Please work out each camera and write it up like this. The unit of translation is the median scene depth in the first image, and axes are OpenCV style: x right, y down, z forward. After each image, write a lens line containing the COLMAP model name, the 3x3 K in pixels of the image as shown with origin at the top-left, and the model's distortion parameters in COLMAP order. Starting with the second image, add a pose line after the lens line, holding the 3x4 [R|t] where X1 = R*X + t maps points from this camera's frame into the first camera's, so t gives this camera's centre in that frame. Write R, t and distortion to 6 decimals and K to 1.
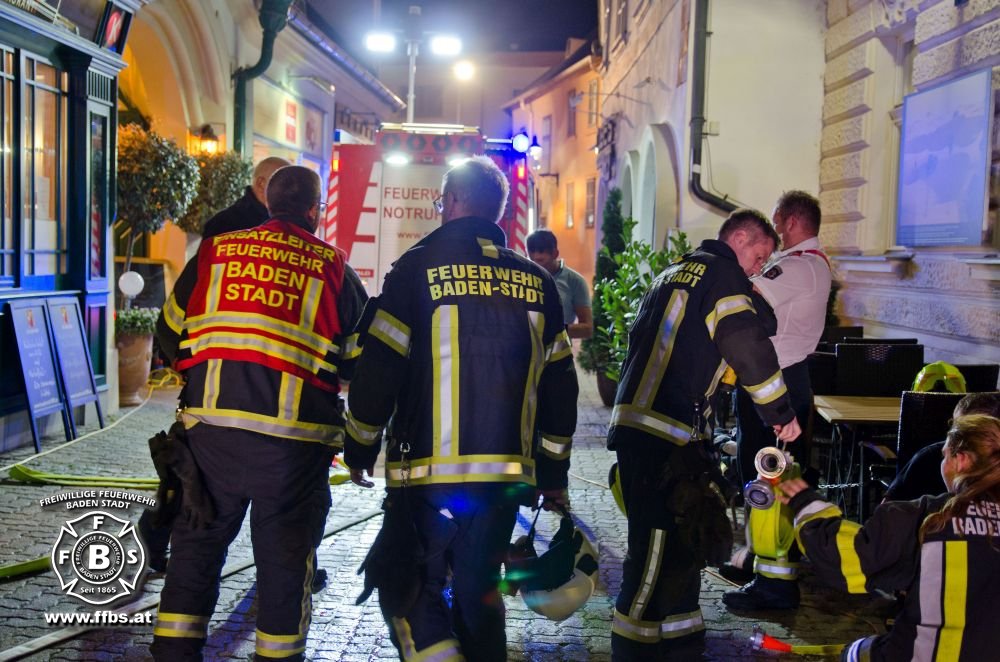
lens RADIAL K [[1279.3, 0, 489.4], [0, 1279.3, 328.2], [0, 0, 1]] dist [0.026755, 0.112340]
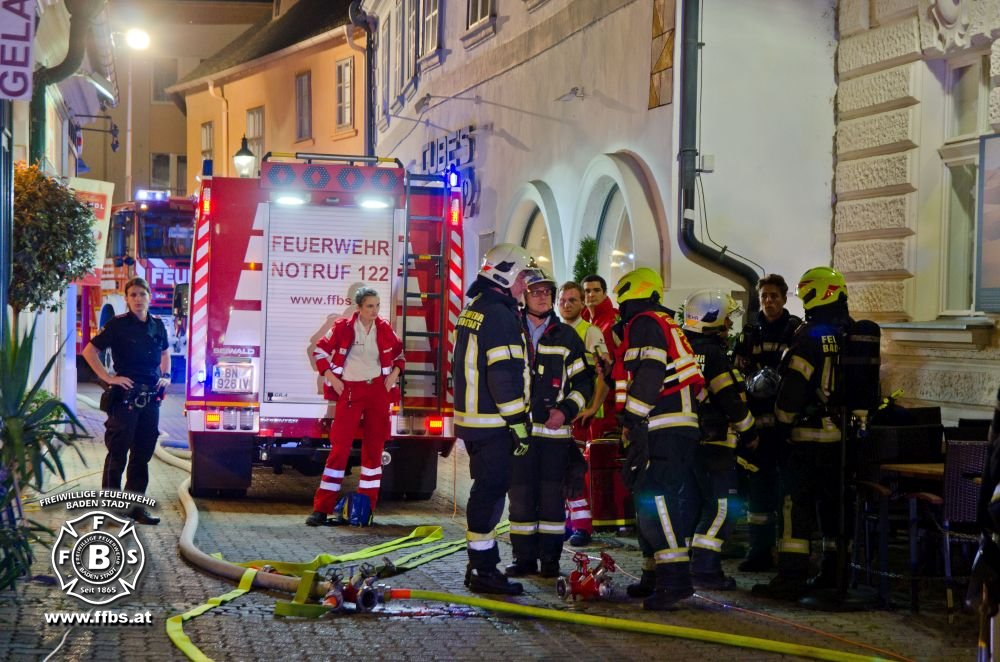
lens RADIAL K [[2087.8, 0, 503.2], [0, 2087.8, 341.3], [0, 0, 1]] dist [0.256670, -0.006797]
pose [[0.969773, -0.014604, 0.243570, -0.250150], [0.024706, 0.998954, -0.038470, 0.001378], [-0.242753, 0.043325, 0.969120, -0.212952]]
